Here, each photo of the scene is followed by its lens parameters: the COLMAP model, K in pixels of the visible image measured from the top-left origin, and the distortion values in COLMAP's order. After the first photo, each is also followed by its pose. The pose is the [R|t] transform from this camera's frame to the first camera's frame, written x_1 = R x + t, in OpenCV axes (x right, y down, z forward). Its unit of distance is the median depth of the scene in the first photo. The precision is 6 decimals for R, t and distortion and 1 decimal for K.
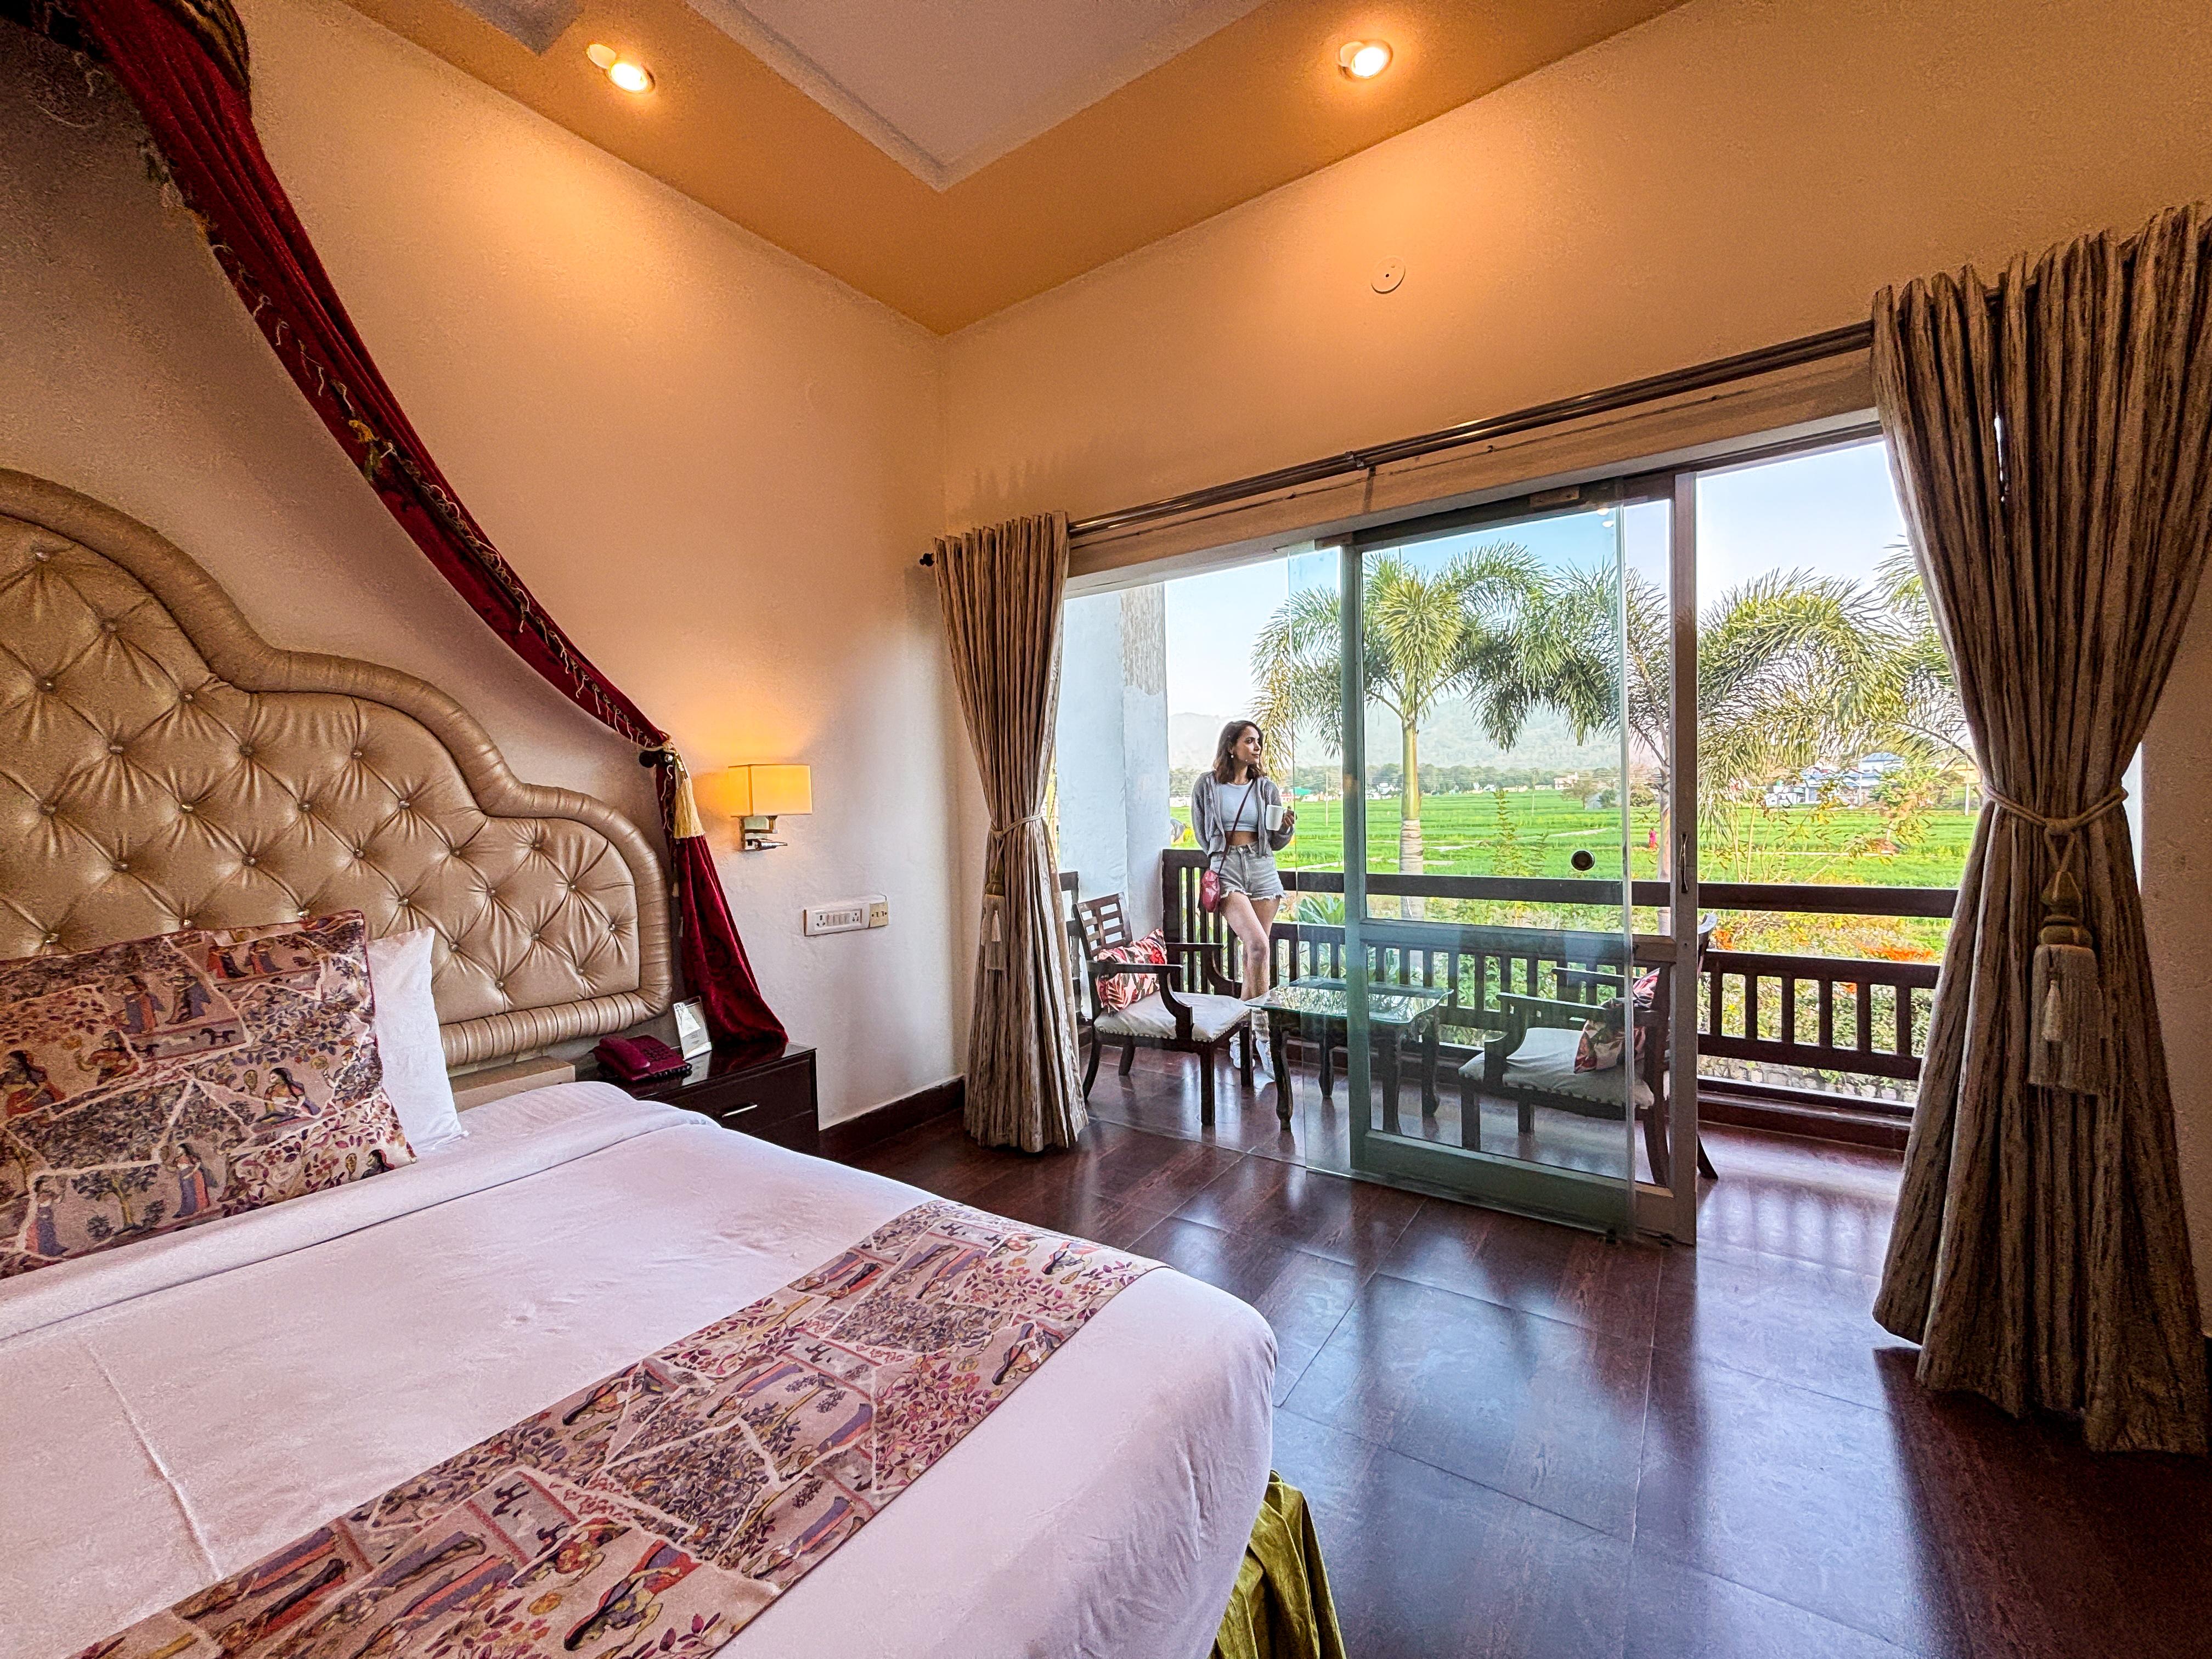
lens RADIAL K [[886.3, 0, 1103.1], [0, 886.3, 824.7], [0, 0, 1]] dist [0.001265, -0.000179]
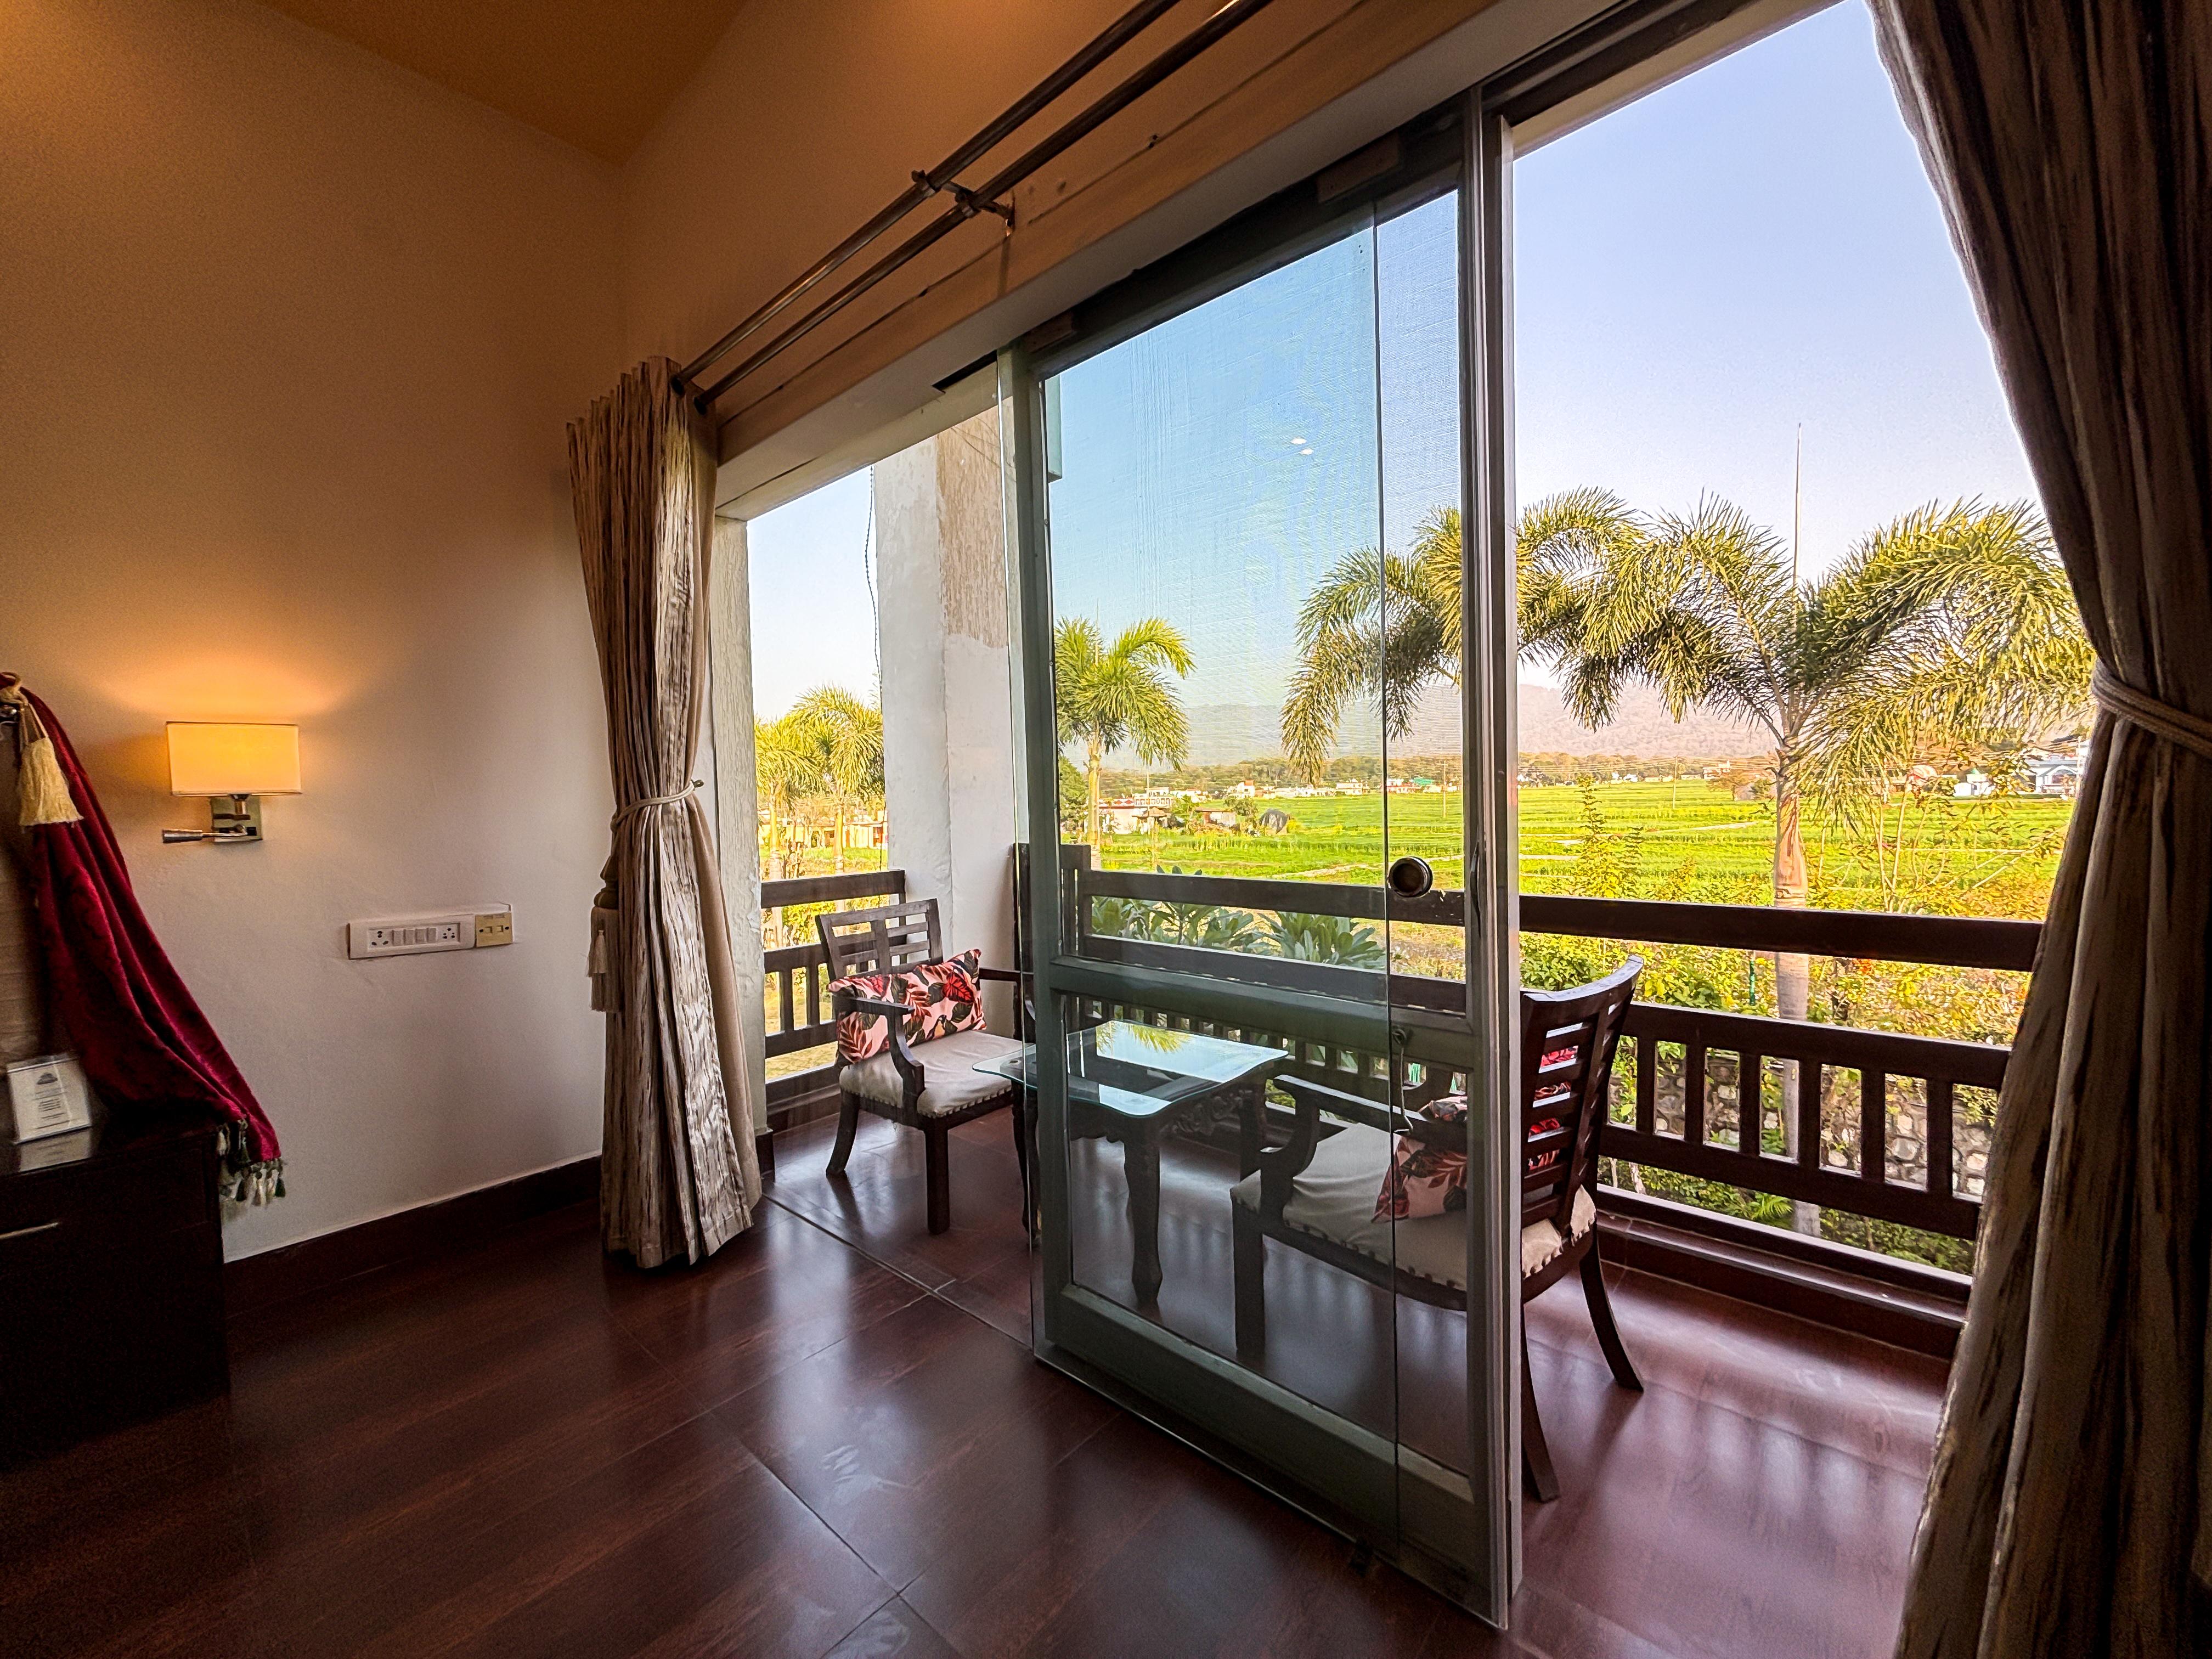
lens RADIAL K [[888.7, 0, 1102.9], [0, 888.7, 823.7], [0, 0, 1]] dist [-0.000207, 0.000324]
pose [[0.992051, 0.003698, -0.125783, 0.512137], [-0.002598, 0.999957, 0.008910, 0.006048], [0.125811, -0.008512, 0.992018, 0.466319]]
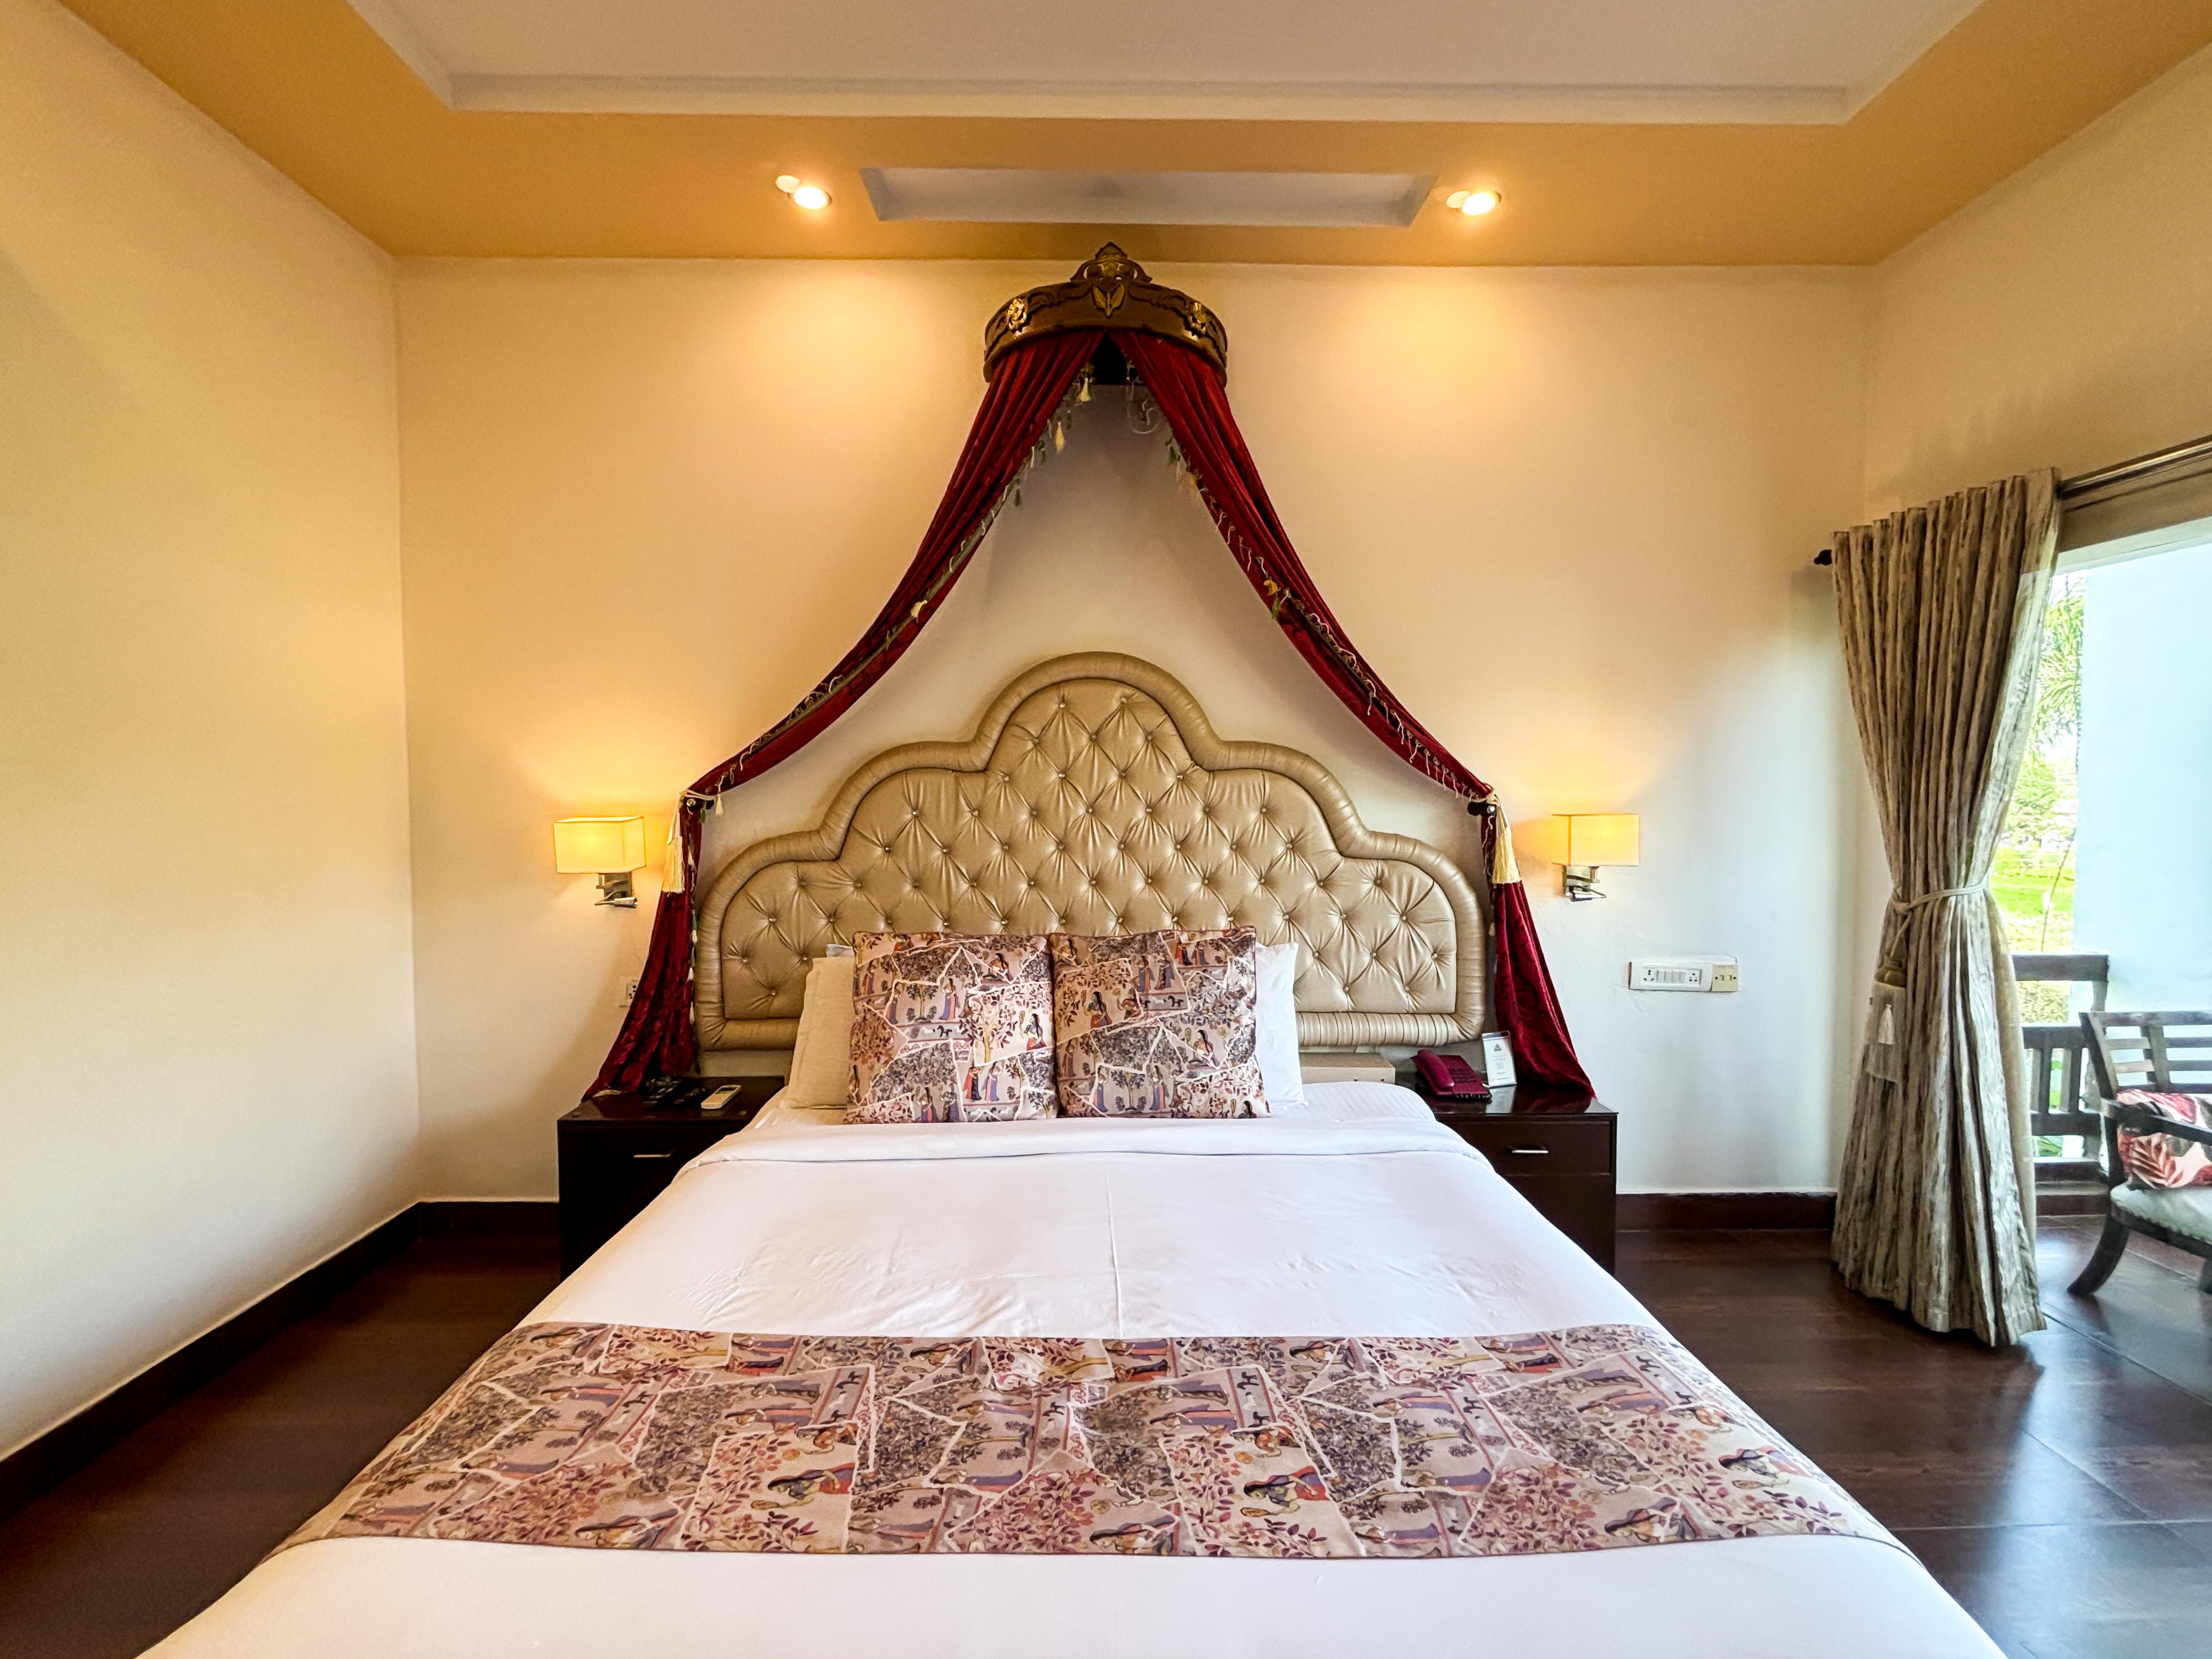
lens RADIAL K [[908.2, 0, 1106.0], [0, 908.2, 826.1], [0, 0, 1]] dist [0.005556, -0.000029]
pose [[0.592694, 0.055290, -0.803528, 0.148534], [-0.036391, 0.998461, 0.041861, -0.094039], [0.804605, 0.004430, 0.593794, -0.048535]]
